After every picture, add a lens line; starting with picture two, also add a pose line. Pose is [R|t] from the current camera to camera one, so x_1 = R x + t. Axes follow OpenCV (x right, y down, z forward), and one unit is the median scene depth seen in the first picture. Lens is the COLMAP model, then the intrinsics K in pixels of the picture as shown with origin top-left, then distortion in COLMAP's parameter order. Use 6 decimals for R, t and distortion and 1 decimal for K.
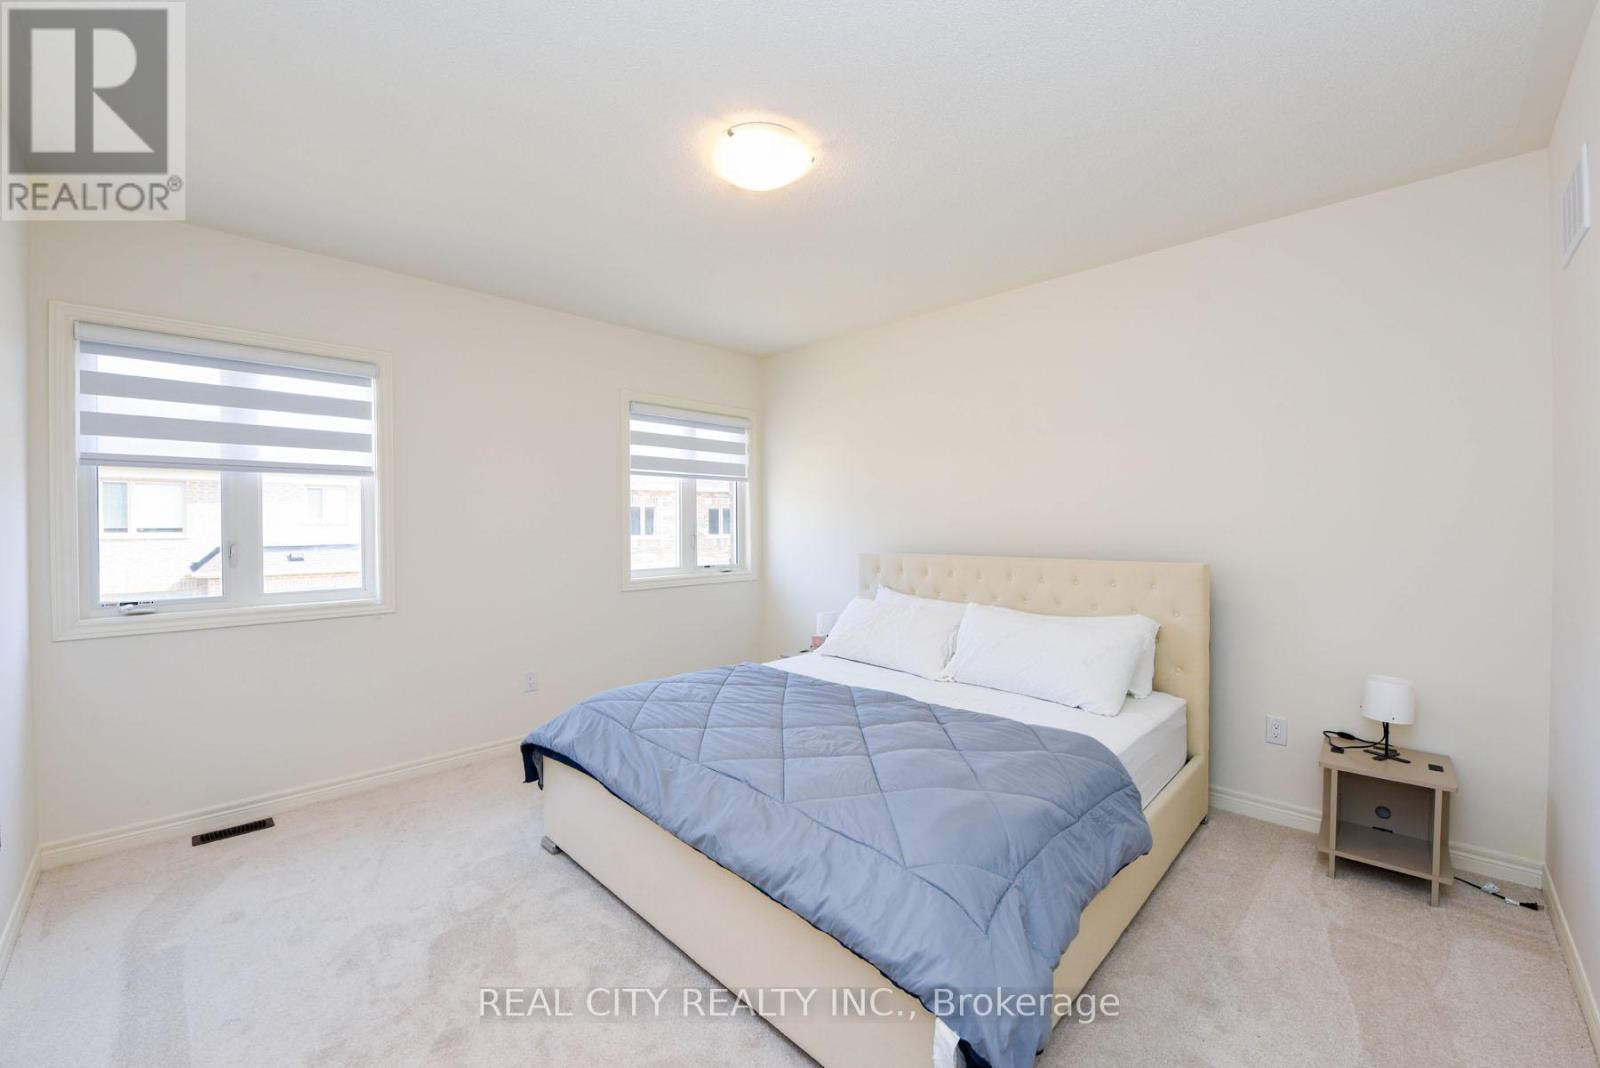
lens RADIAL K [[630.3, 0, 804.2], [0, 630.3, 533.0], [0, 0, 1]] dist [-0.017056, -0.000516]
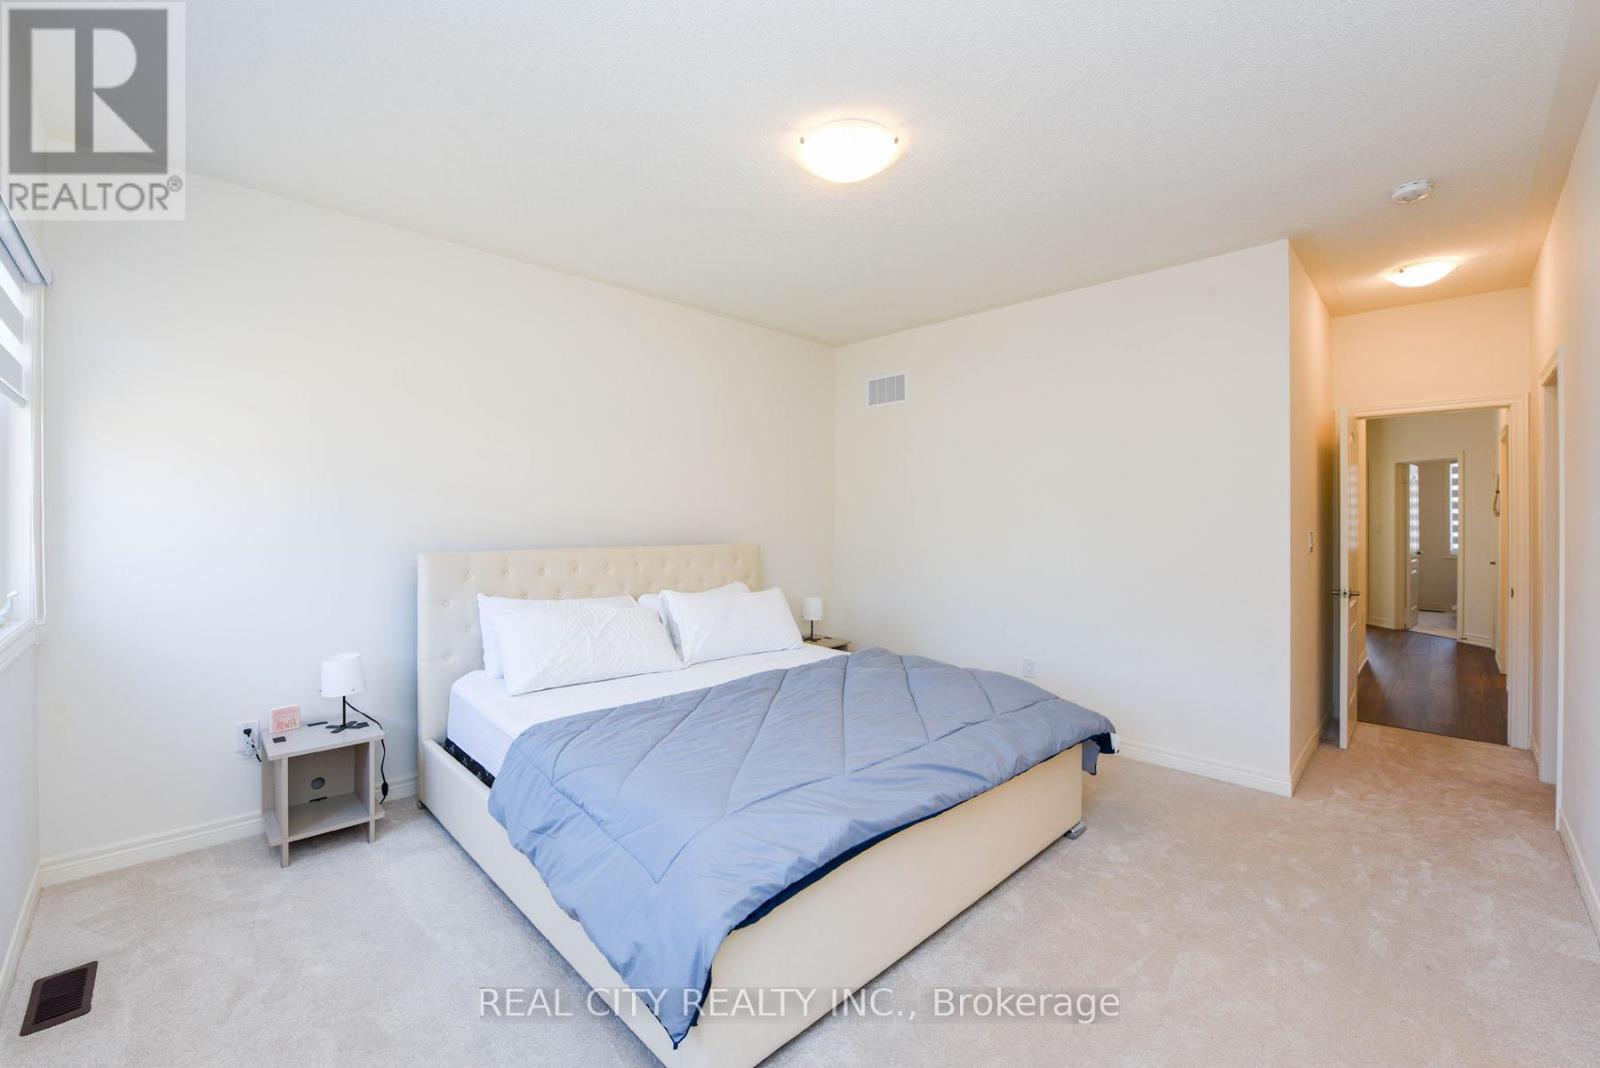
lens RADIAL K [[630.3, 0, 804.2], [0, 630.3, 533.0], [0, 0, 1]] dist [-0.017056, -0.000516]
pose [[0.022134, -0.014994, 0.999643, -0.142990], [0.002807, 0.999885, 0.014936, 0.000283], [-0.999751, 0.002475, 0.022174, 0.140077]]
